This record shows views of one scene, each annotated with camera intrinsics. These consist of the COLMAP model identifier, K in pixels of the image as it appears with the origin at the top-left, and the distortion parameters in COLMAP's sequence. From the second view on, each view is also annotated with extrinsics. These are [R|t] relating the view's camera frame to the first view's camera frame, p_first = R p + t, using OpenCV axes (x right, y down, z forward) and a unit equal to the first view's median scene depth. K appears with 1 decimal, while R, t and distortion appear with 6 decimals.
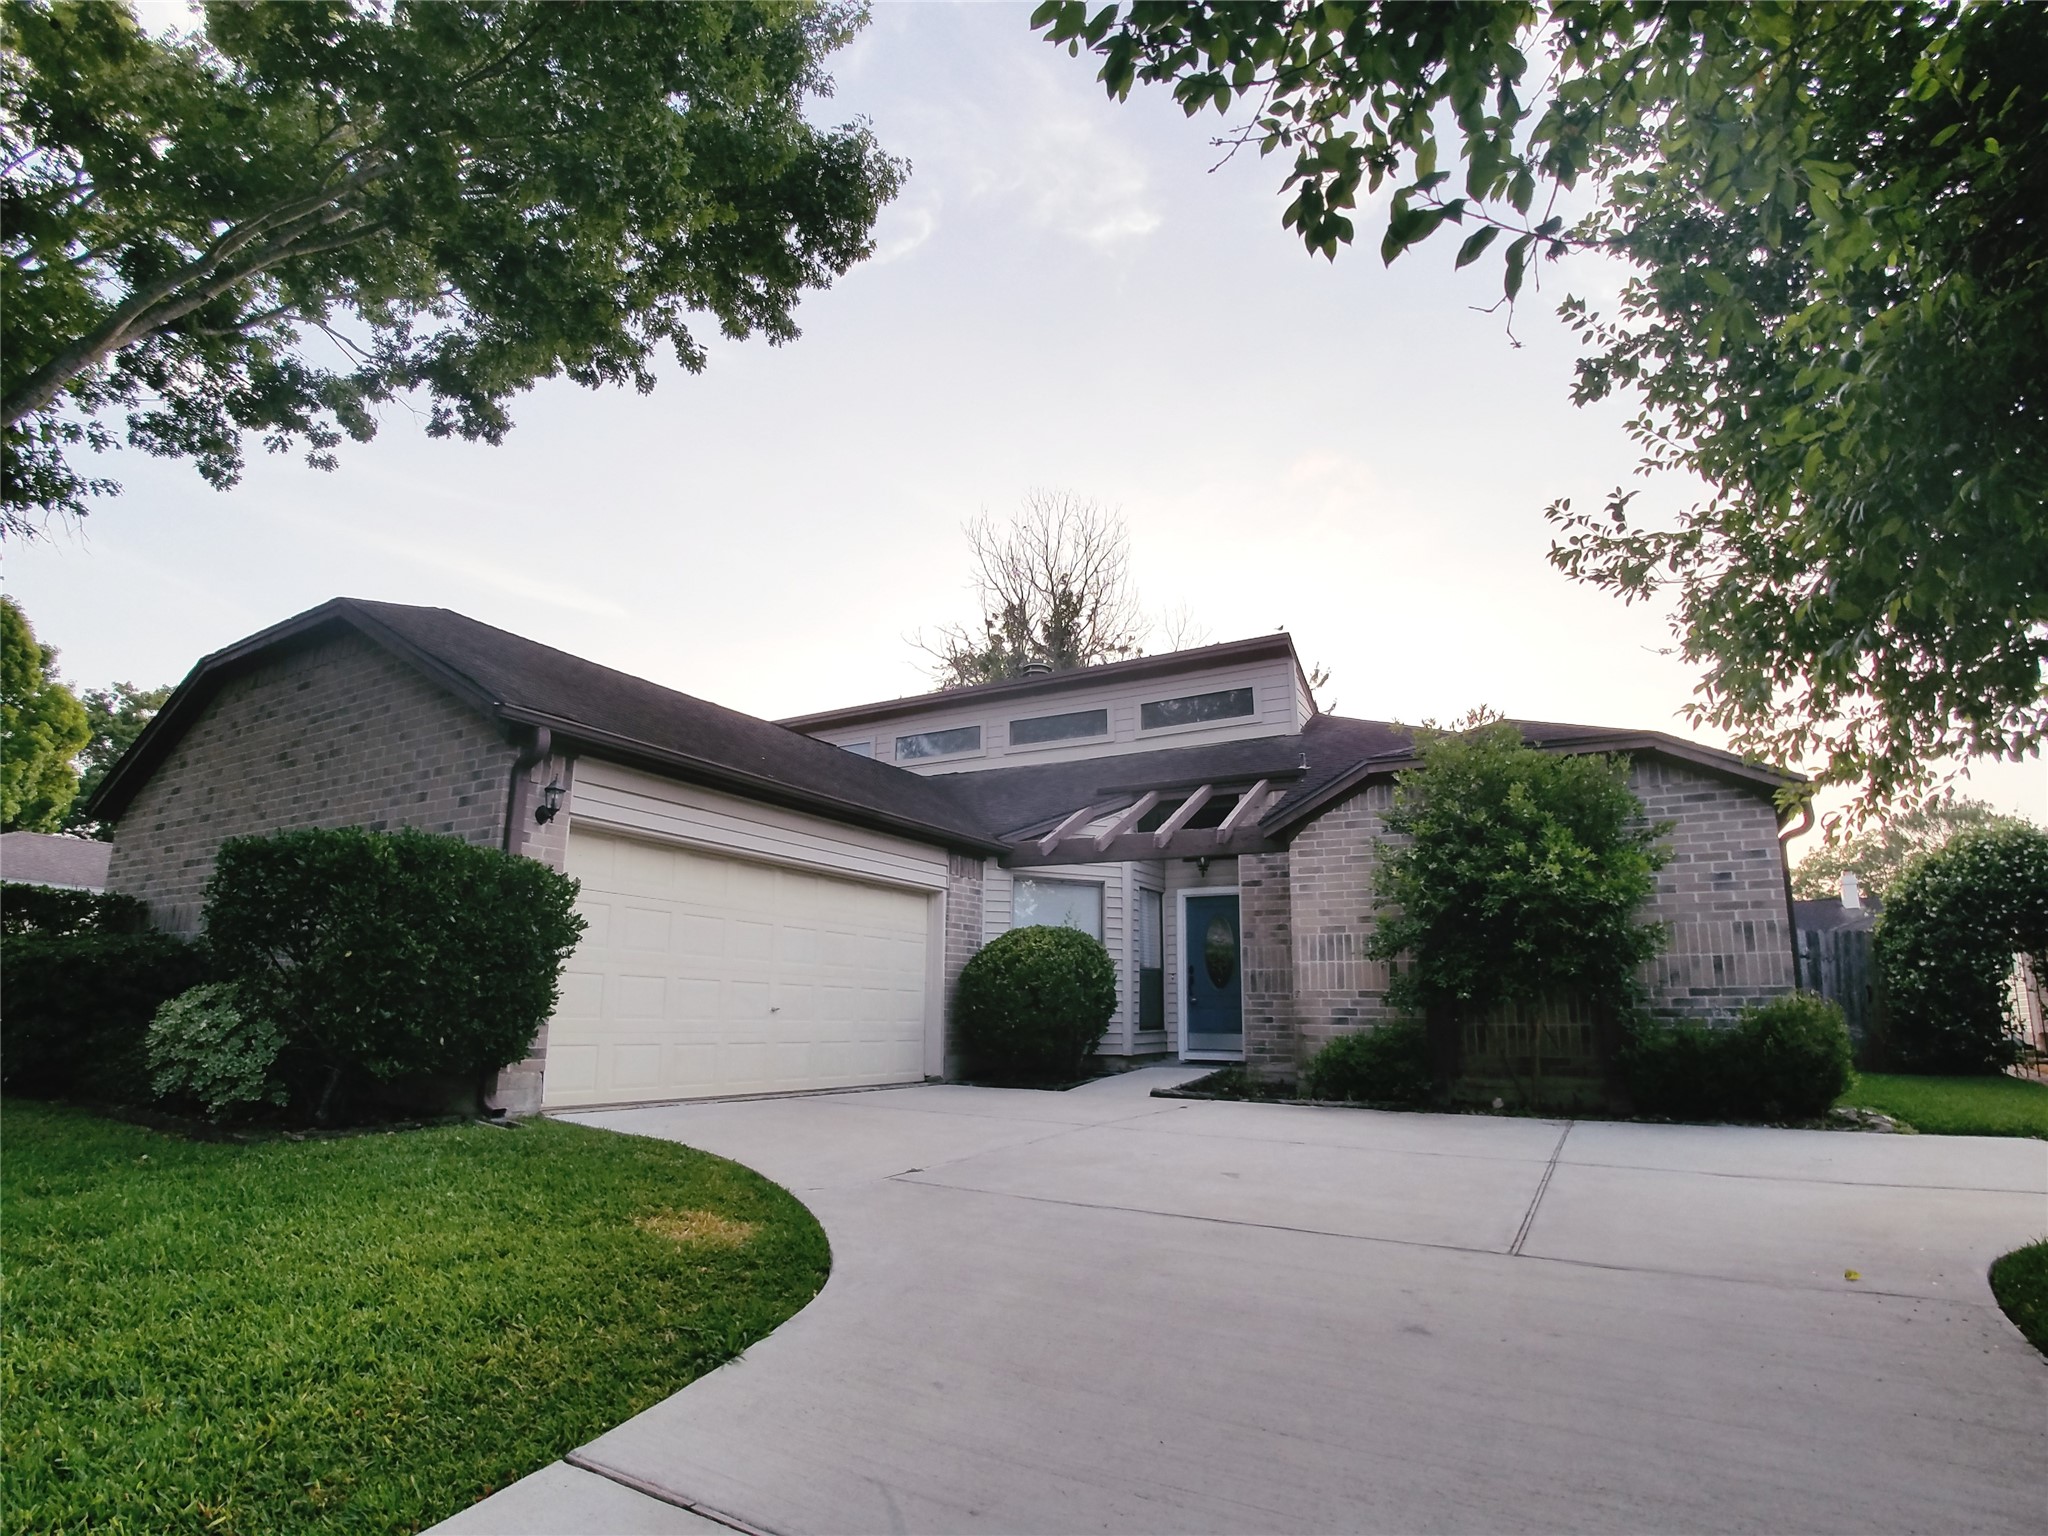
lens RADIAL K [[1024.1, 0, 1019.5], [0, 1024.1, 800.7], [0, 0, 1]] dist [-0.070977, 0.012365]
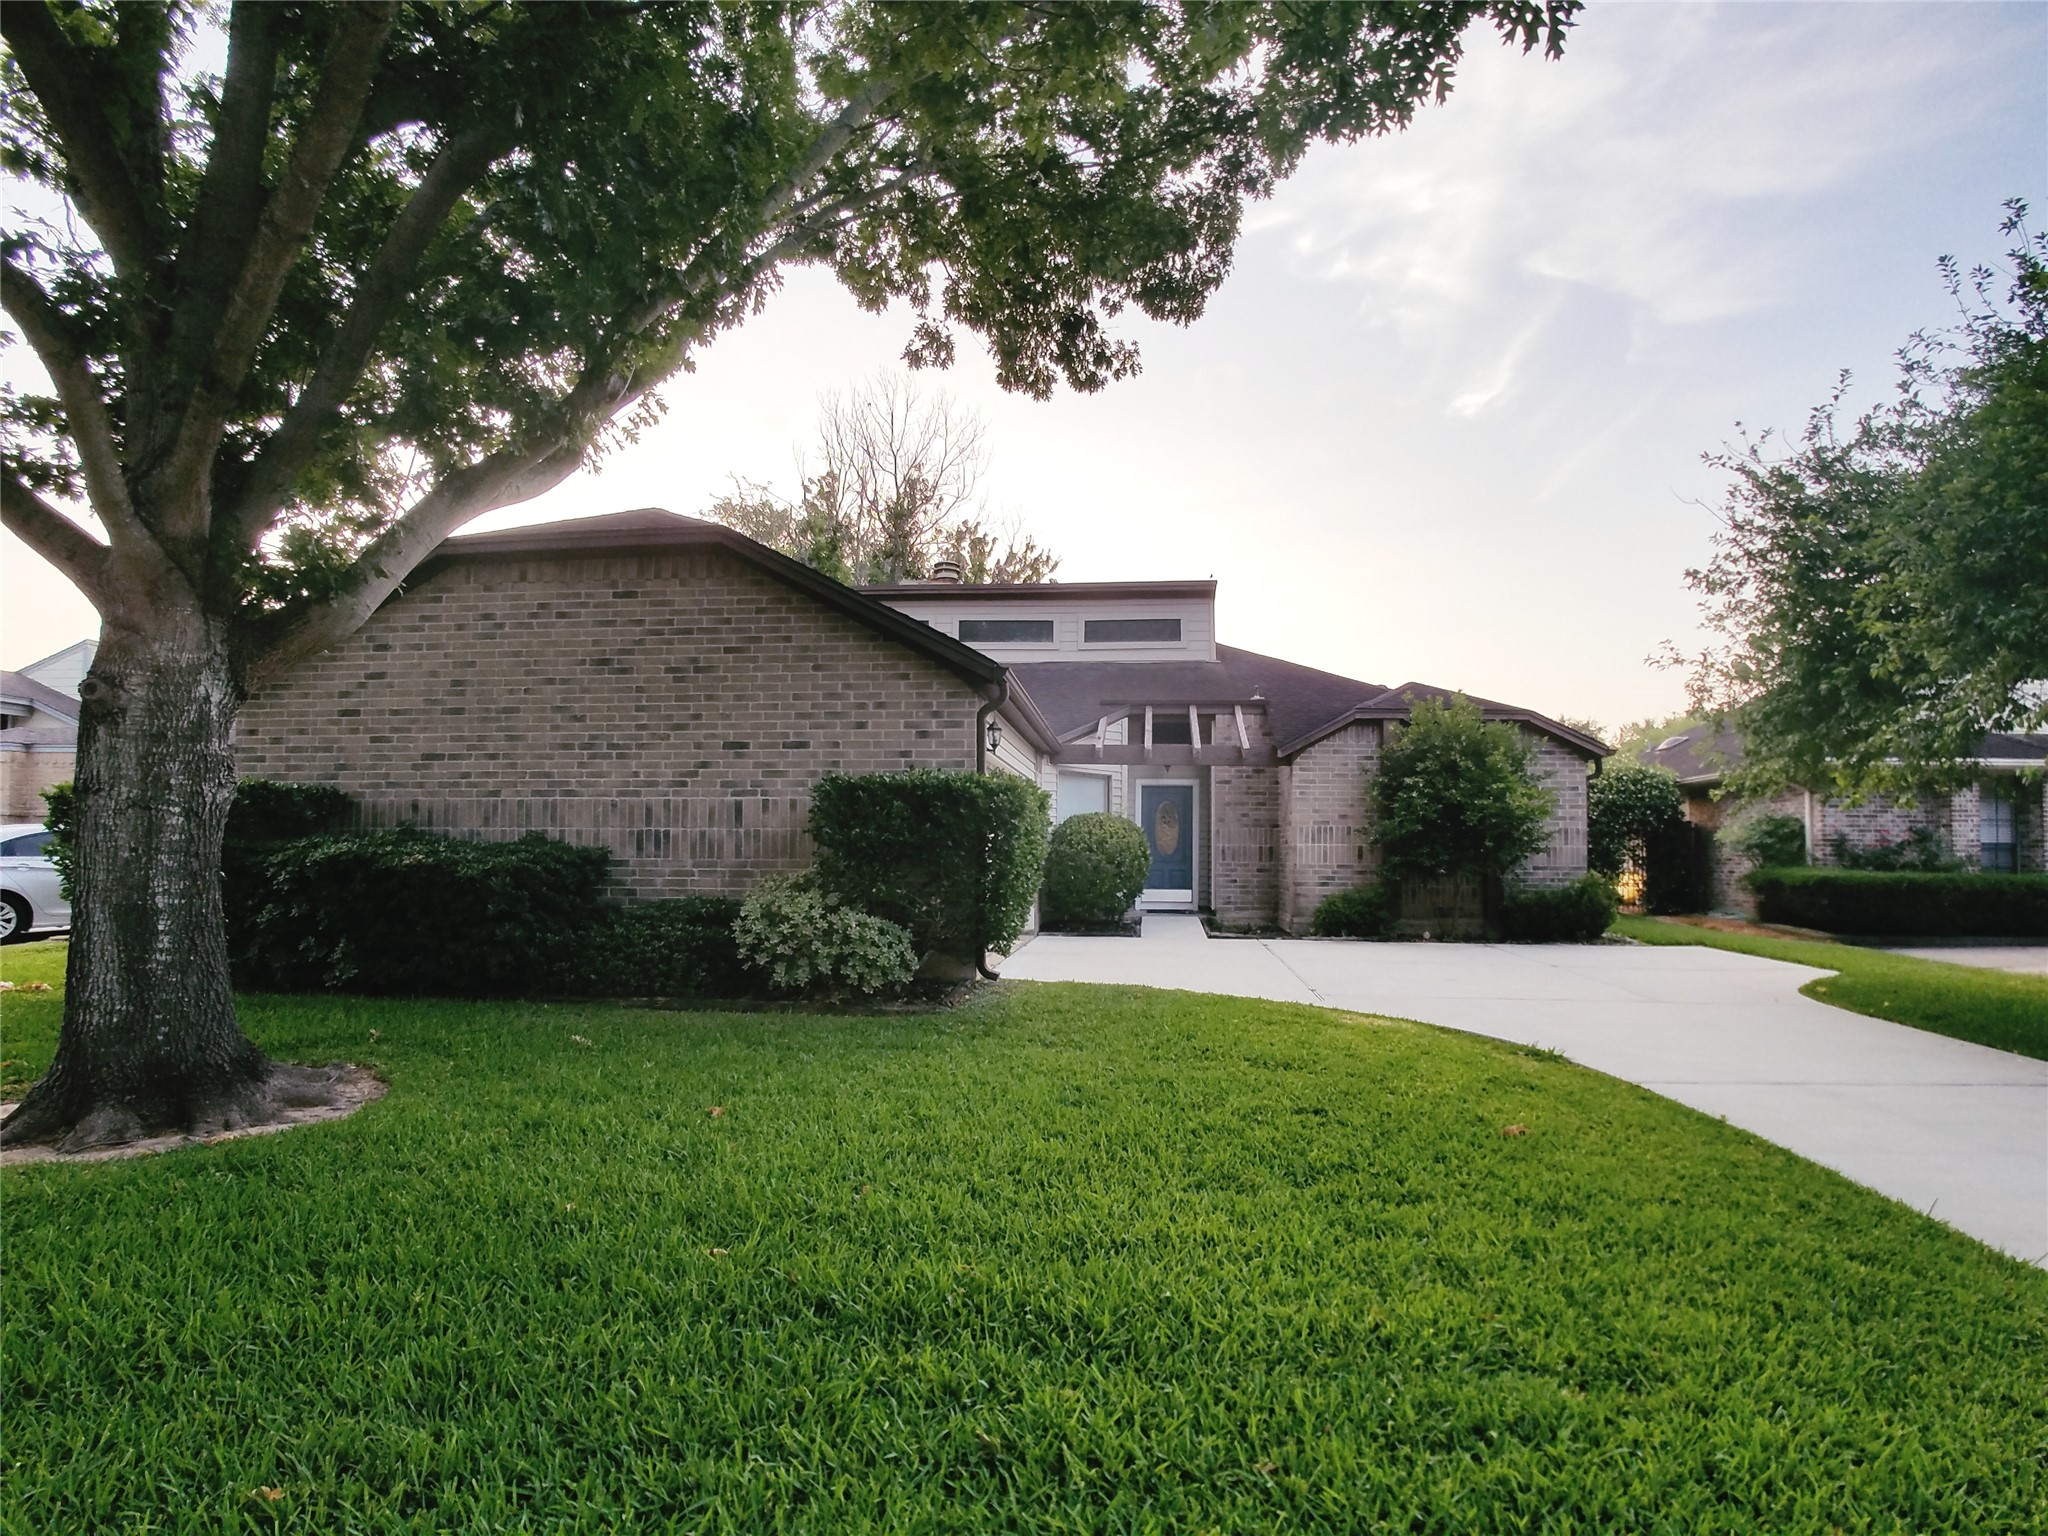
lens RADIAL K [[1044.0, 0, 1031.6], [0, 1044.0, 805.1], [0, 0, 1]] dist [-0.073948, 0.016177]
pose [[0.904526, 0.012935, 0.426221, -0.726156], [-0.081272, 0.986447, 0.142538, -0.079566], [-0.418601, -0.163569, 0.893319, -0.159998]]
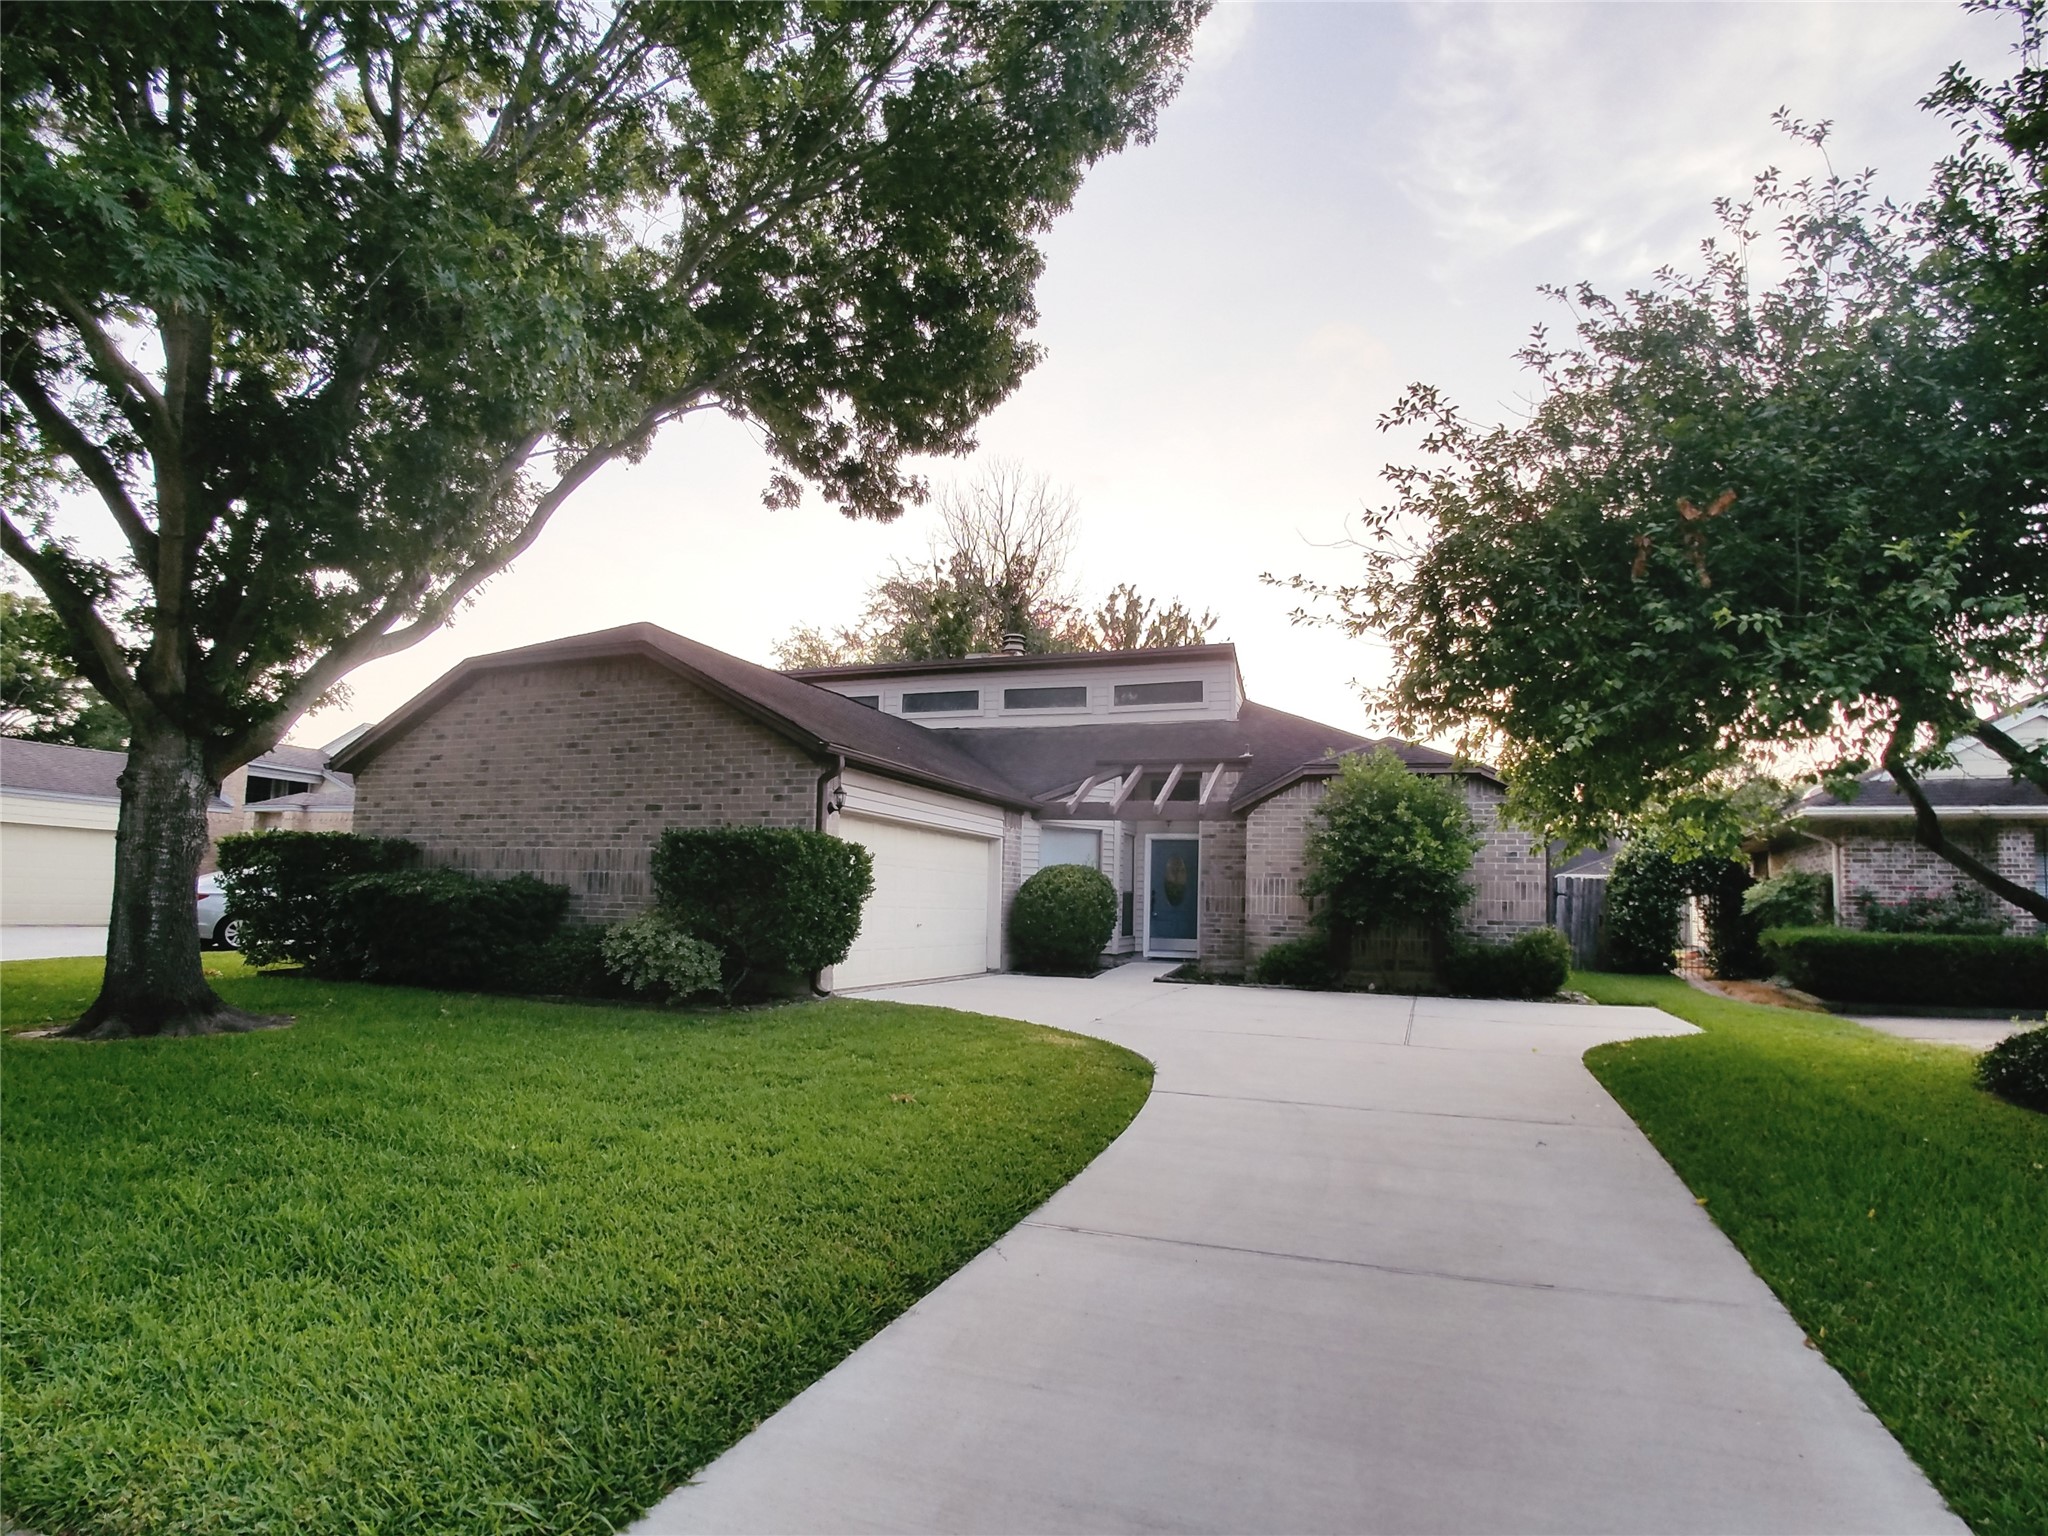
lens RADIAL K [[1066.9, 0, 1036.4], [0, 1066.9, 812.6], [0, 0, 1]] dist [-0.064599, 0.000109]
pose [[0.984294, 0.026234, 0.174577, -0.331936], [-0.046968, 0.992171, 0.115719, -0.138057], [-0.170175, -0.122101, 0.977820, -0.501775]]
